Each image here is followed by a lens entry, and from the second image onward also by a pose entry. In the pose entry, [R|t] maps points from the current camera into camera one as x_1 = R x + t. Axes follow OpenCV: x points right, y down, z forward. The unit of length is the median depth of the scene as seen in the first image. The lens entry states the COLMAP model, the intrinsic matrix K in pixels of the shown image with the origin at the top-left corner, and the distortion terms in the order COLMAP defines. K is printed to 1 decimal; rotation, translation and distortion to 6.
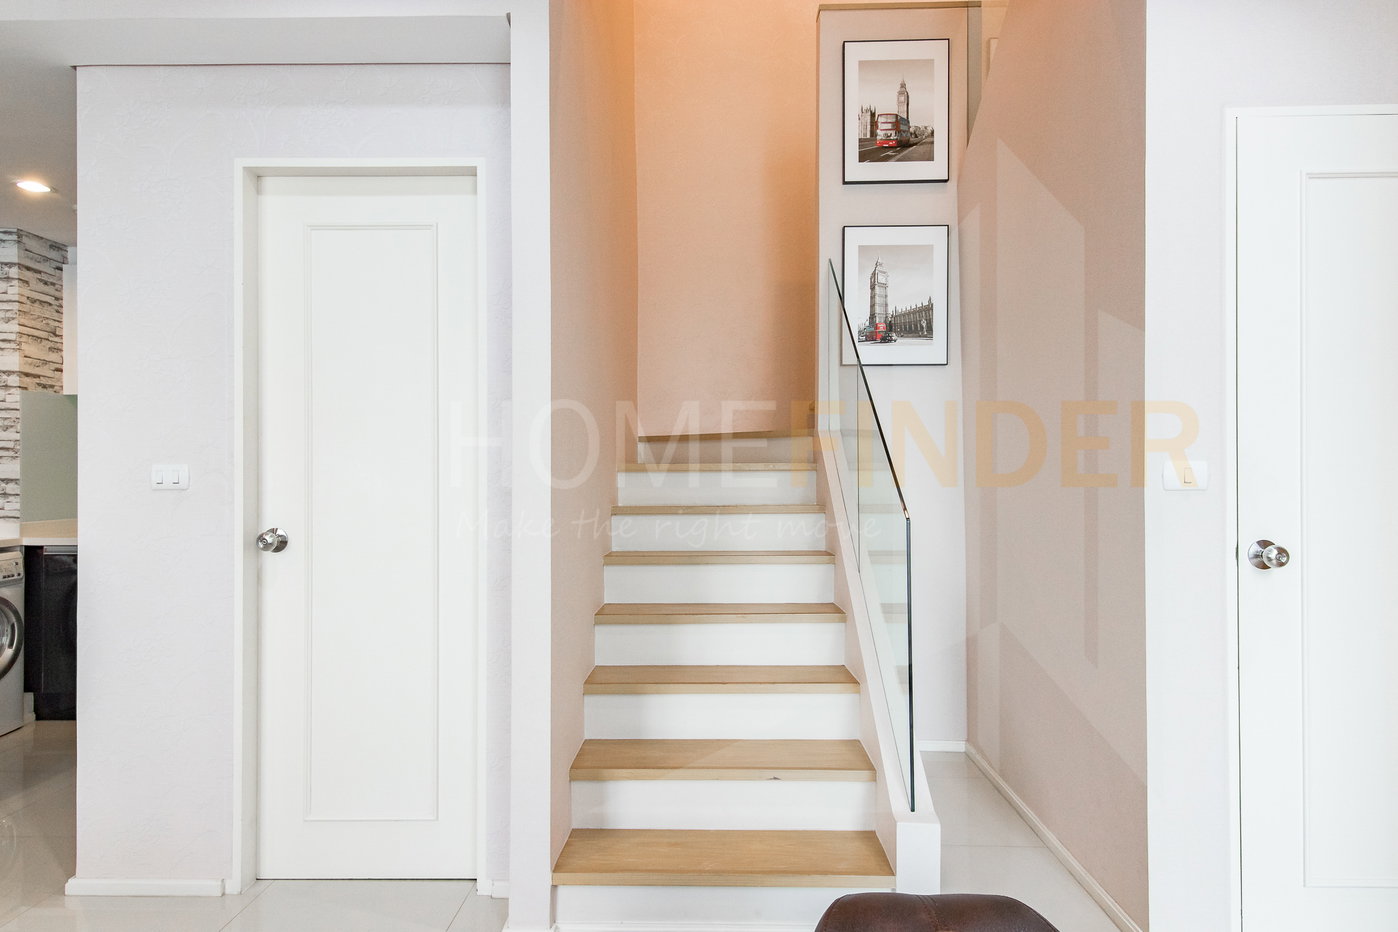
lens RADIAL K [[835.7, 0, 690.7], [0, 835.7, 464.2], [0, 0, 1]] dist [0.003303, 0.000677]
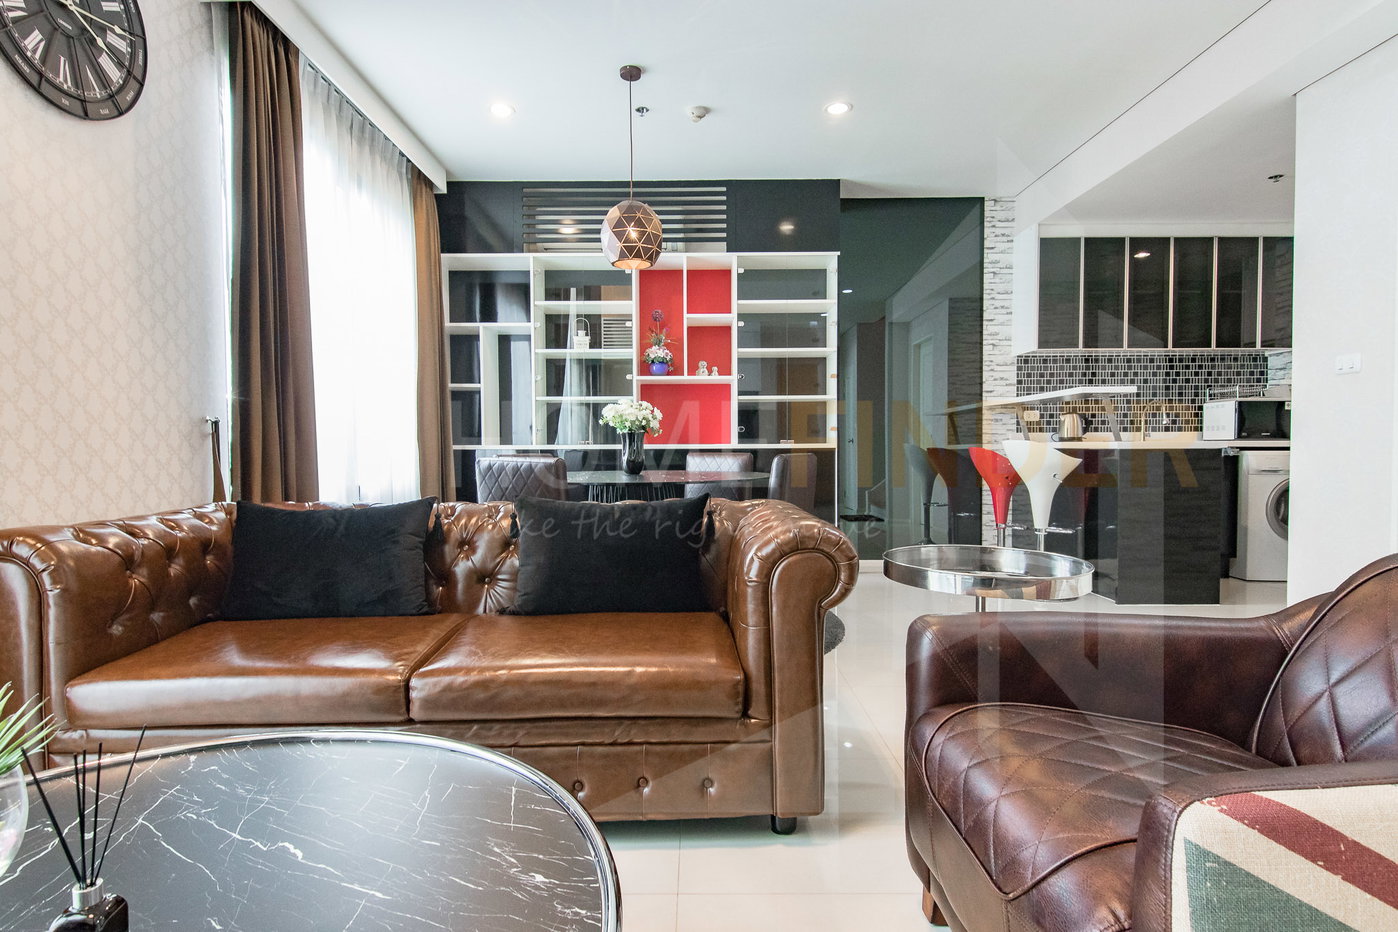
lens RADIAL K [[702.3, 0, 693.7], [0, 702.3, 467.3], [0, 0, 1]] dist [0.028425, -0.021234]
pose [[0.020265, 0.034637, -0.999194, 0.313795], [0.012405, 0.999314, 0.034892, 0.078070], [0.999718, -0.013102, 0.019822, -0.060133]]
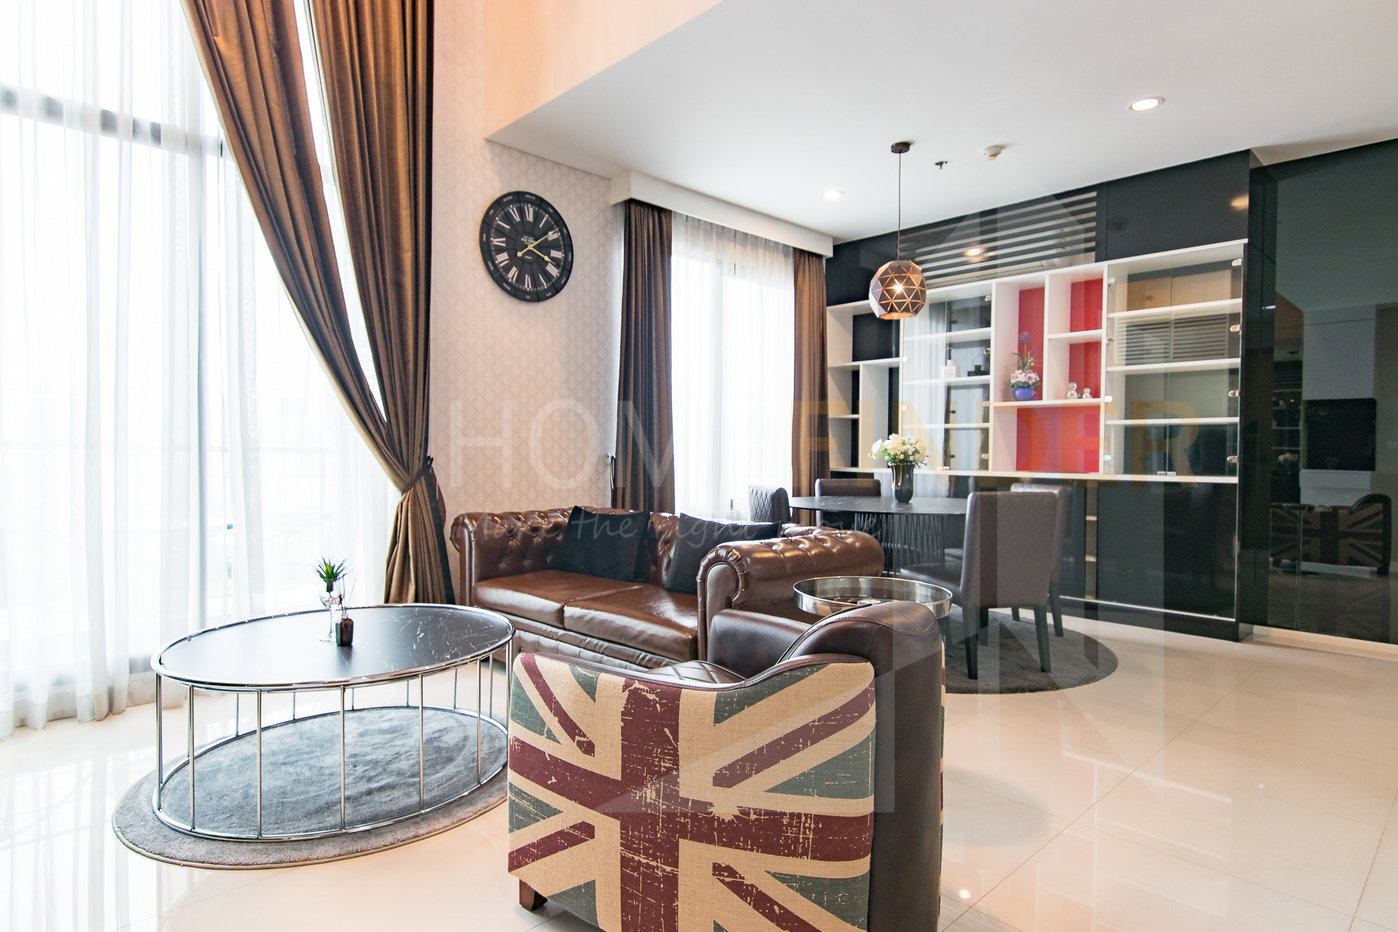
lens RADIAL K [[762.2, 0, 692.1], [0, 762.2, 473.9], [0, 0, 1]] dist [0.012592, -0.000590]
pose [[-0.703724, 0.020694, -0.710172, 0.392317], [0.002123, 0.999633, 0.027025, 0.048559], [0.710471, 0.017510, -0.703509, 0.415820]]
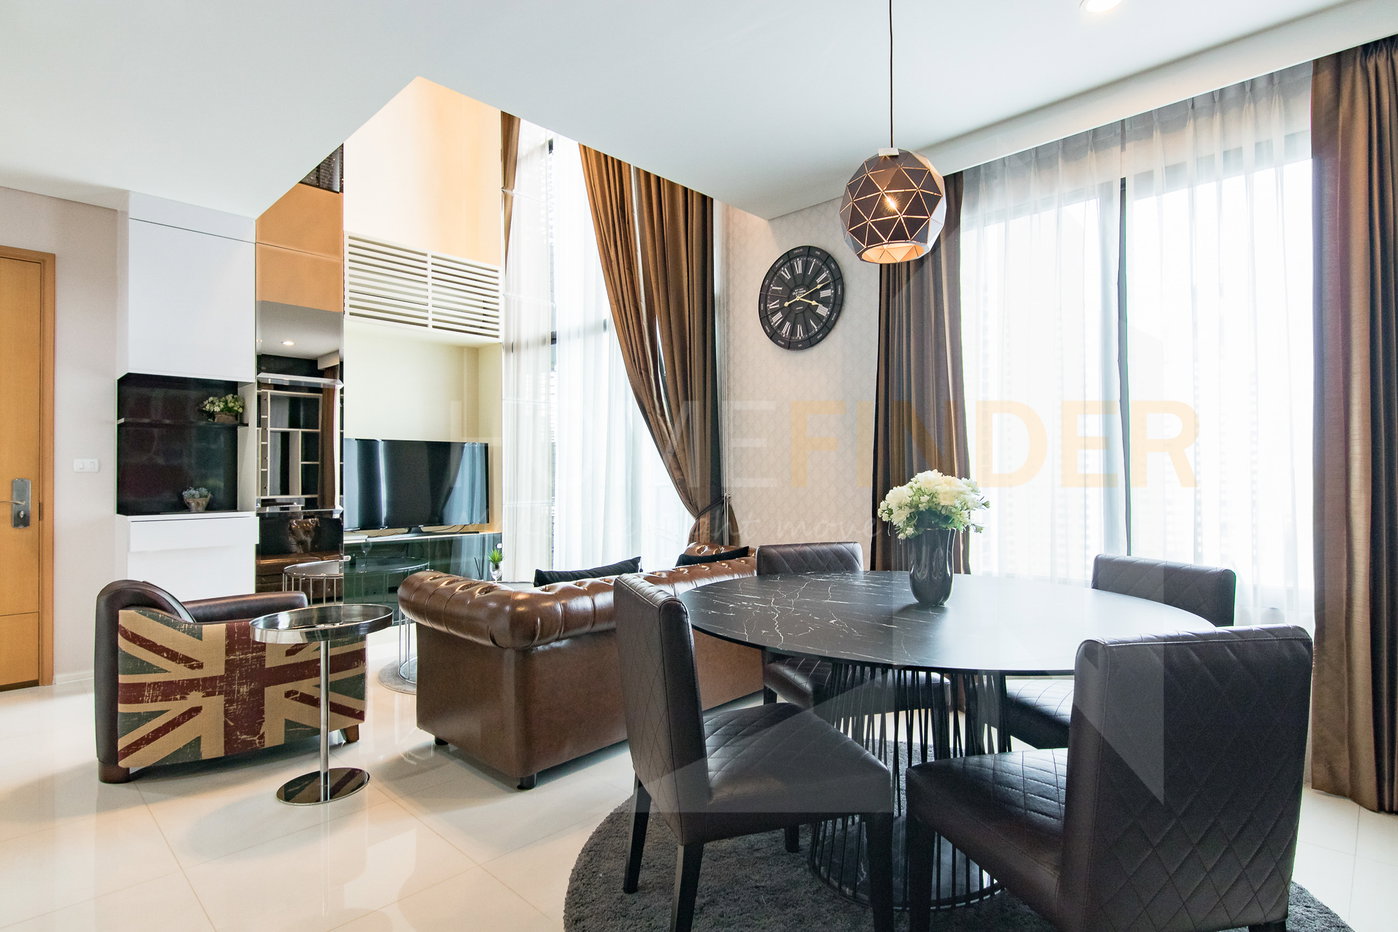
lens RADIAL K [[702.3, 0, 693.7], [0, 702.3, 467.3], [0, 0, 1]] dist [0.028425, -0.021234]
pose [[-0.736602, 0.018853, 0.676063, -0.770814], [0.003608, 0.999707, -0.023947, 0.032783], [-0.676316, -0.015200, -0.736454, 0.361321]]
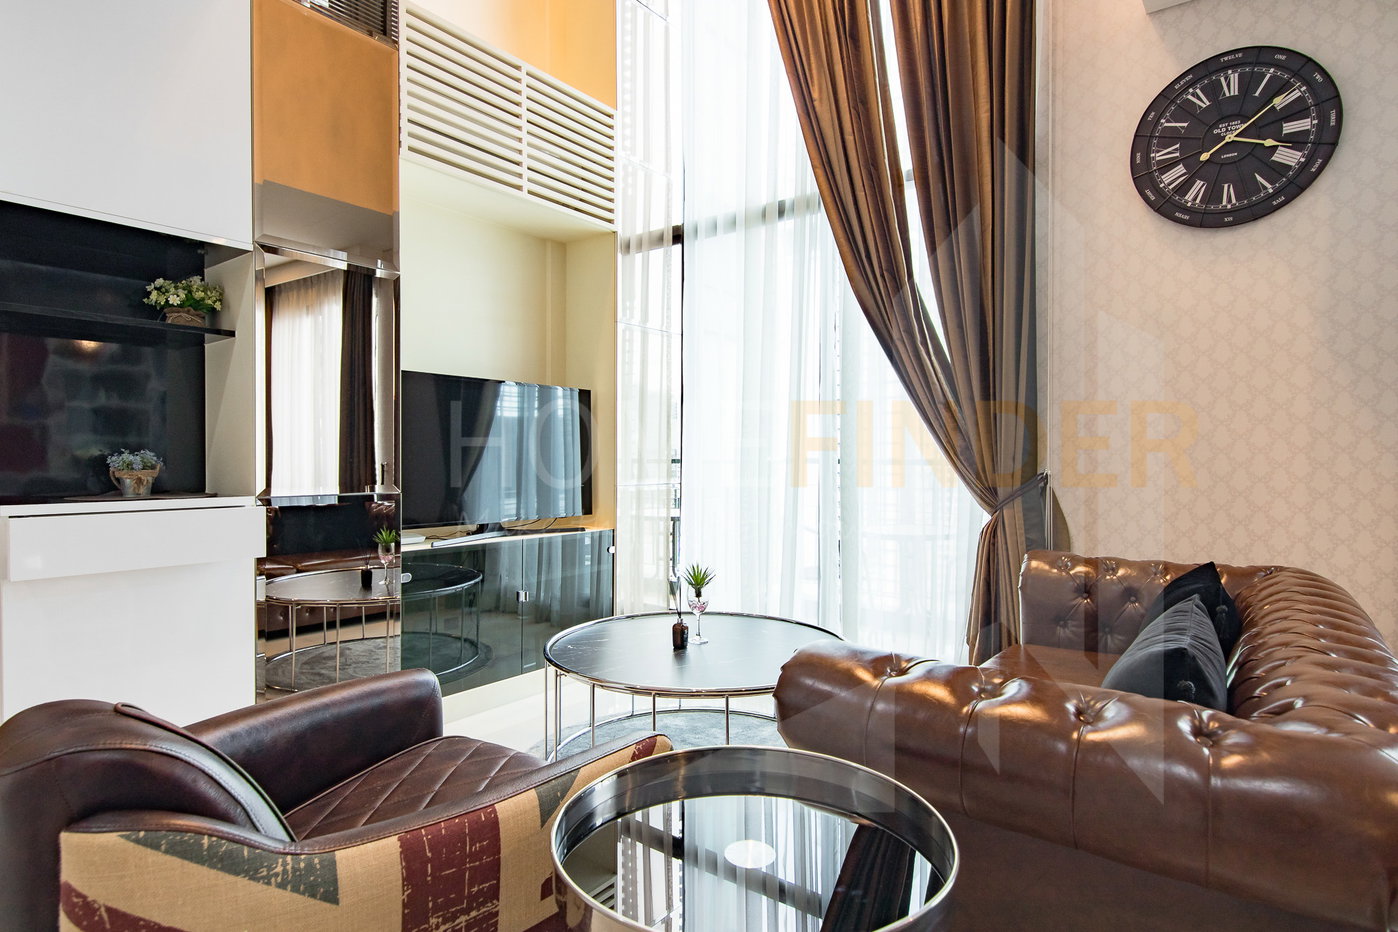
lens RADIAL K [[745.0, 0, 692.8], [0, 745.0, 465.3], [0, 0, 1]] dist [0.036230, -0.024755]
pose [[-0.808809, -0.001464, 0.588070, -0.209207], [-0.003295, 0.999992, -0.002041, 0.046668], [-0.588063, -0.003588, -0.808807, 0.302738]]
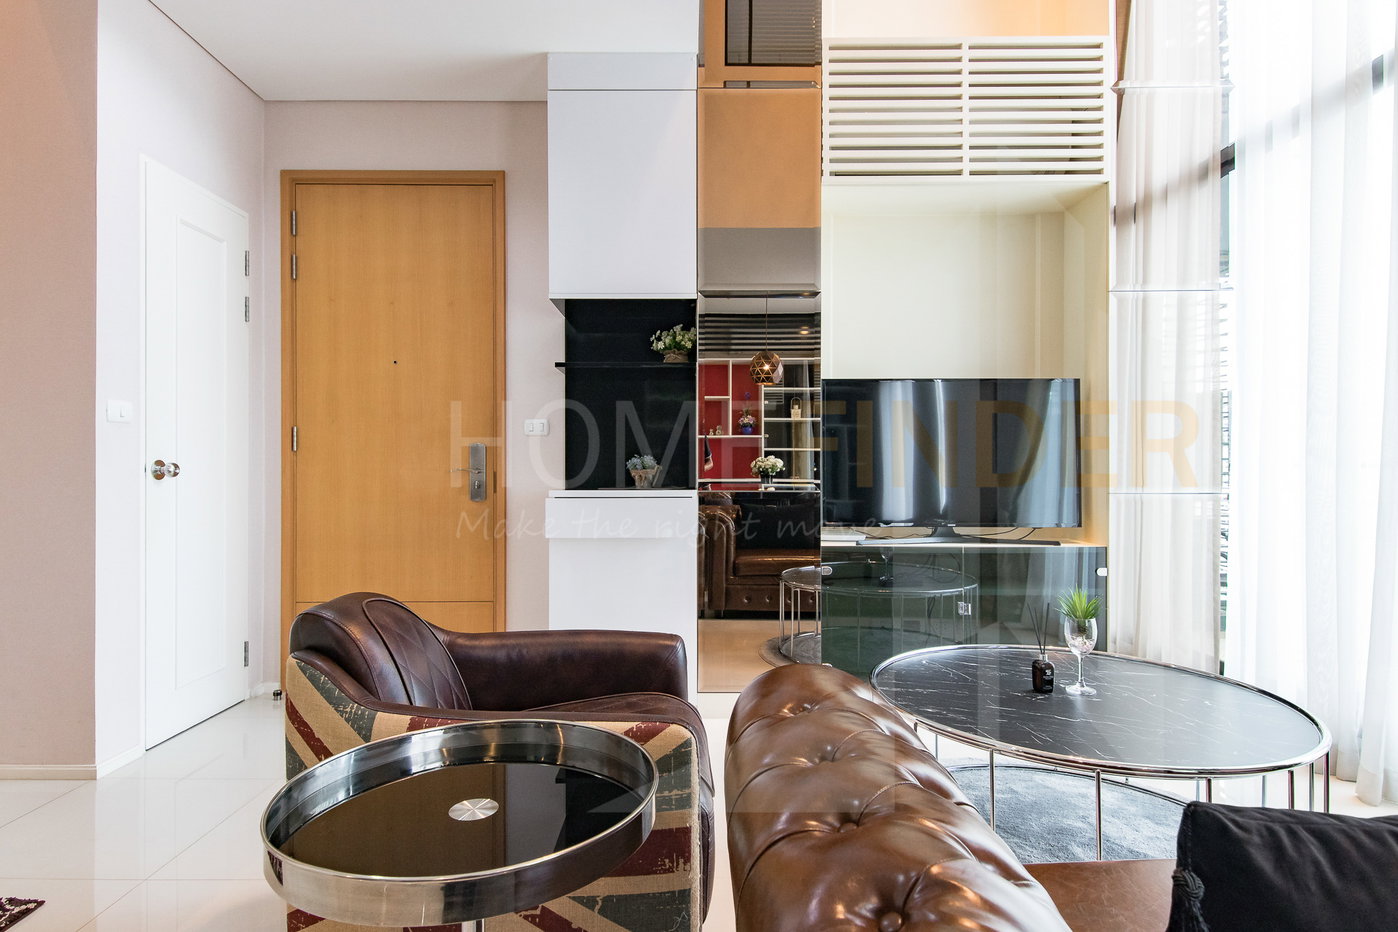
lens RADIAL K [[740.9, 0, 688.7], [0, 740.9, 469.8], [0, 0, 1]] dist [0.023864, -0.031927]
pose [[-0.022721, 0.004164, 0.999733, -0.325600], [-0.009874, 0.999942, -0.004389, 0.053878], [-0.999693, -0.009971, -0.022679, 0.054185]]
